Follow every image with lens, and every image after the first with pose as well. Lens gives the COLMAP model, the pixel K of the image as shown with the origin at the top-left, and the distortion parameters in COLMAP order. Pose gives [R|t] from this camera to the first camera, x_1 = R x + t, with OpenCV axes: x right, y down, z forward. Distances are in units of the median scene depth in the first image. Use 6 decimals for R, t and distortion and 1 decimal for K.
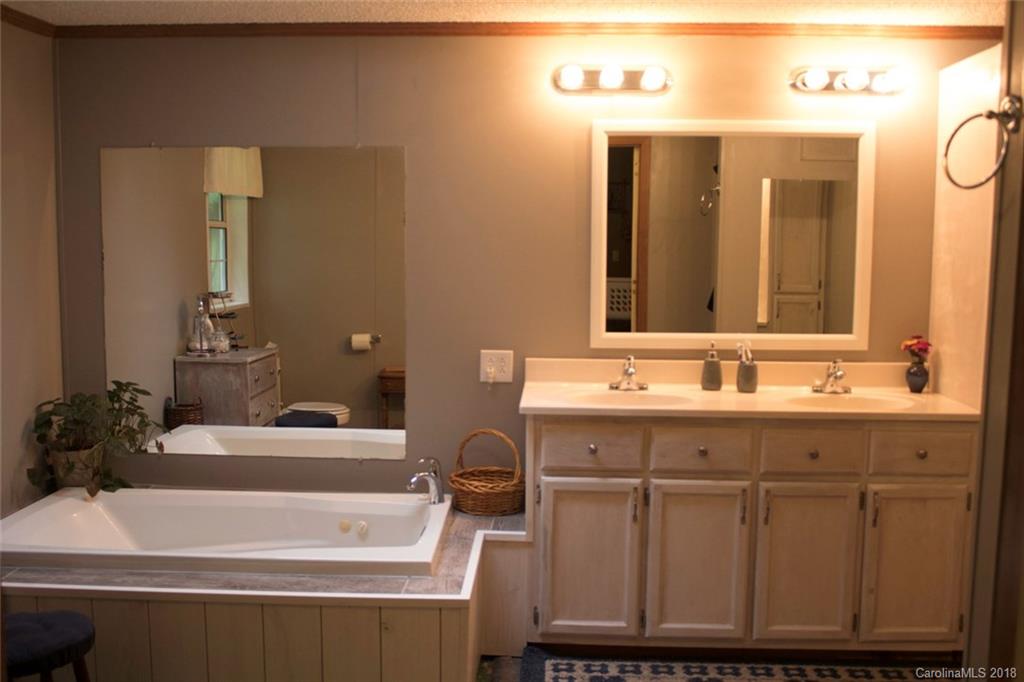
lens RADIAL K [[1020.2, 0, 511.4], [0, 1020.2, 362.0], [0, 0, 1]] dist [-0.141417, 0.184879]
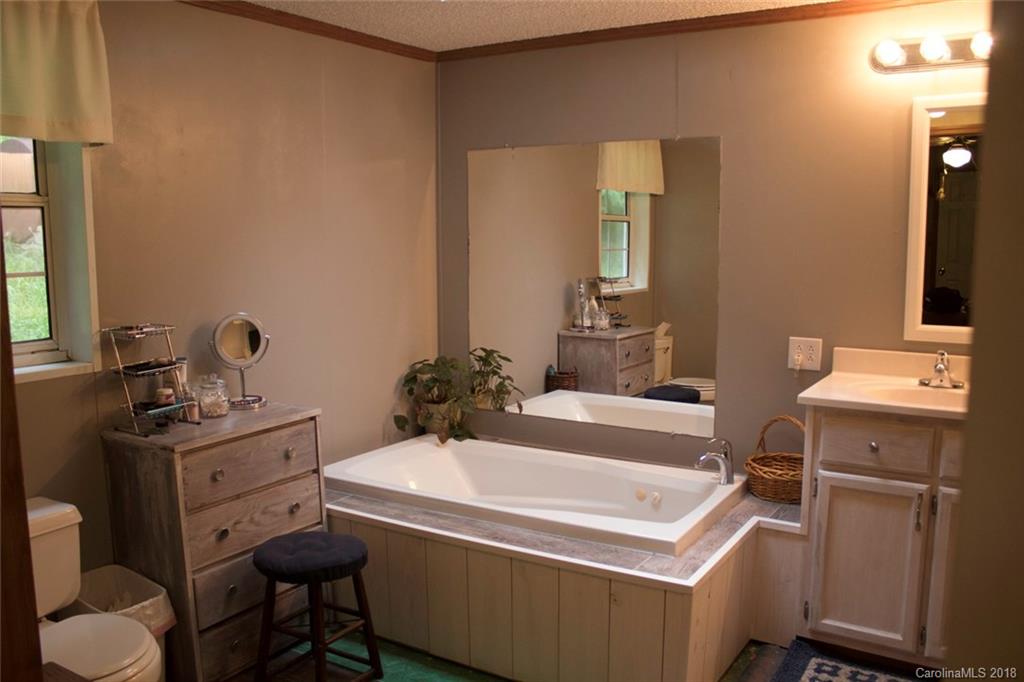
lens RADIAL K [[854.4, 0, 510.6], [0, 854.4, 361.6], [0, 0, 1]] dist [-0.159617, 0.151529]
pose [[0.872466, 0.061558, -0.484783, 0.139911], [-0.050791, 0.998084, 0.035328, -0.002896], [0.486029, -0.006199, 0.873921, 0.151342]]
